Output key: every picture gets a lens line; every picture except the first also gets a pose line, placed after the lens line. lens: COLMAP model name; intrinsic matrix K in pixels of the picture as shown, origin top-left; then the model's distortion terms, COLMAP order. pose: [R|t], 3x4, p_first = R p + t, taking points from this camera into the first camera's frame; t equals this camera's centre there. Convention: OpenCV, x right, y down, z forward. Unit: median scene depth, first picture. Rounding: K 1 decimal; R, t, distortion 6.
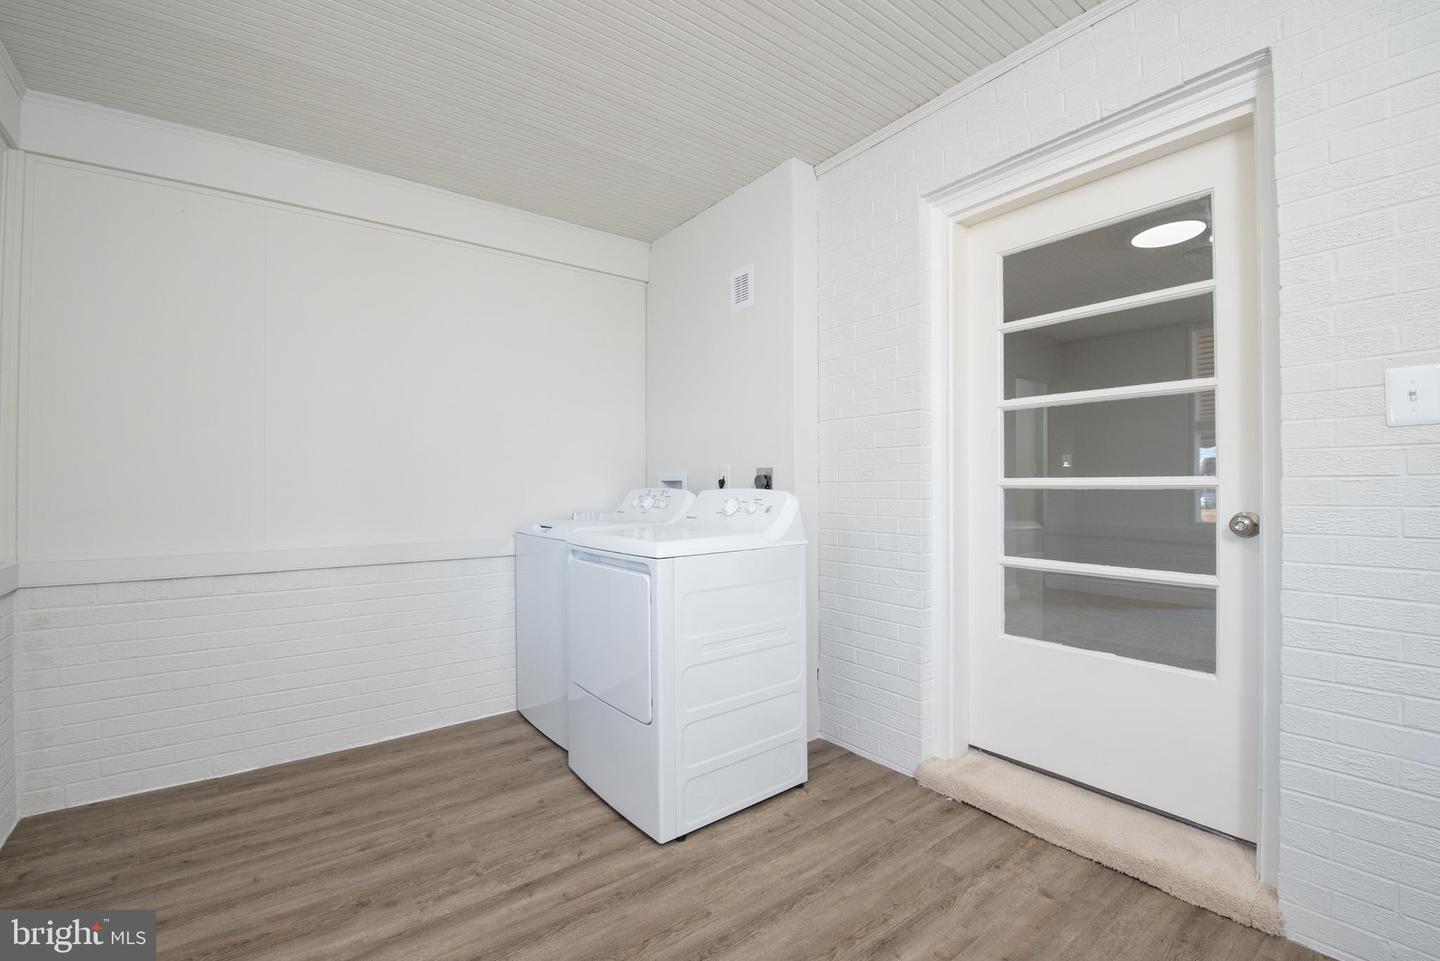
lens RADIAL K [[629.8, 0, 723.9], [0, 629.8, 482.7], [0, 0, 1]] dist [-0.007589, -0.004260]
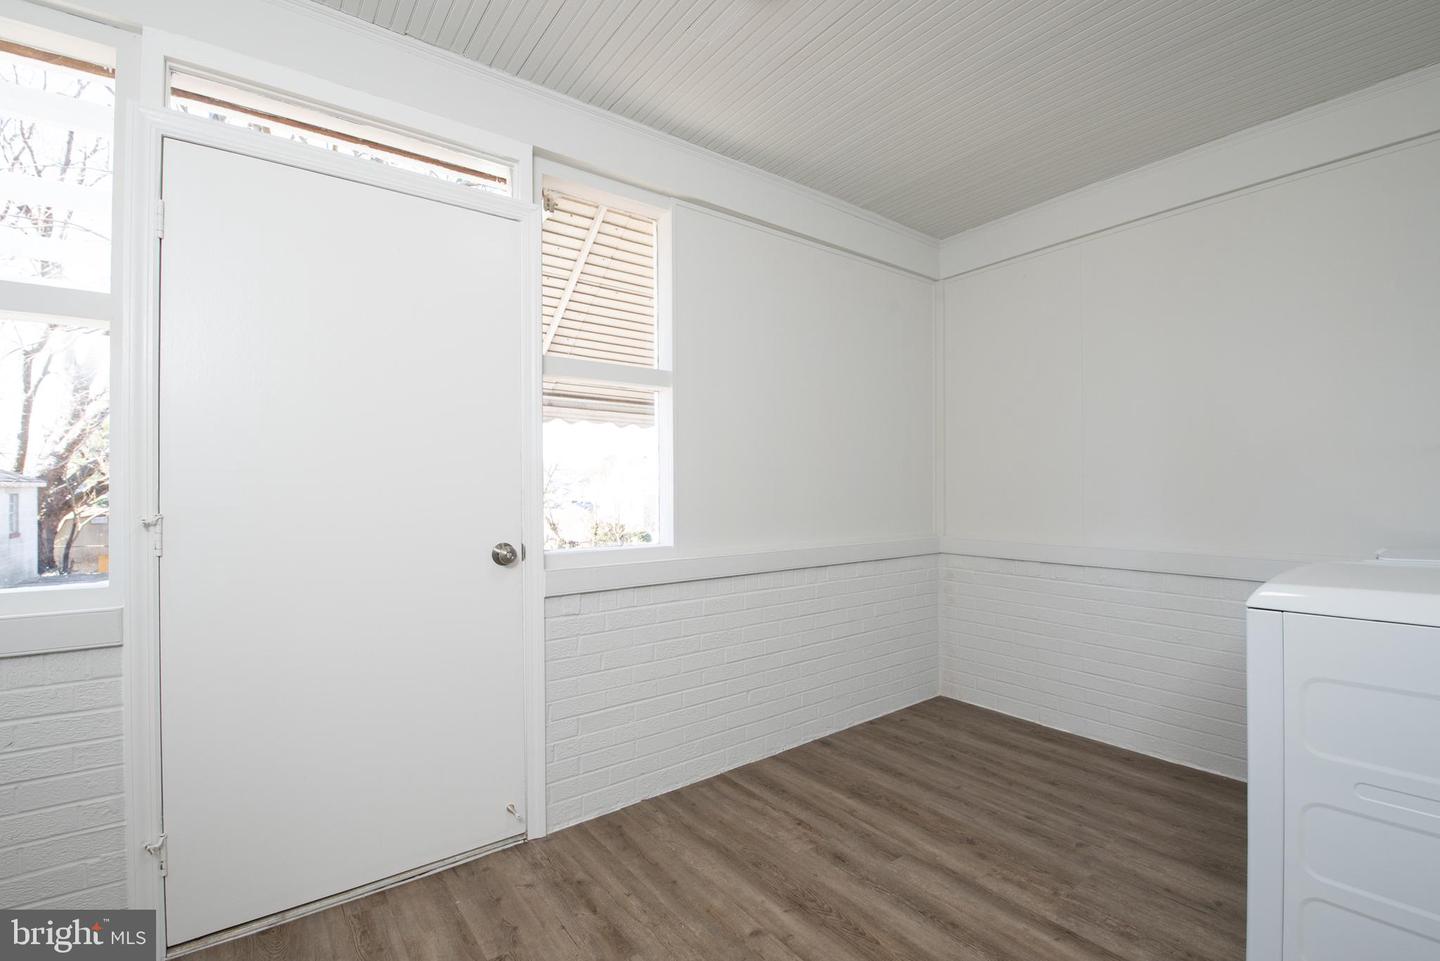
lens RADIAL K [[629.8, 0, 722.5], [0, 629.8, 484.9], [0, 0, 1]] dist [-0.007589, -0.004260]
pose [[0.000142, -0.003703, -0.999993, 0.523530], [0.010143, 0.999942, -0.003701, -0.005916], [0.999949, -0.010143, 0.000180, 0.449068]]
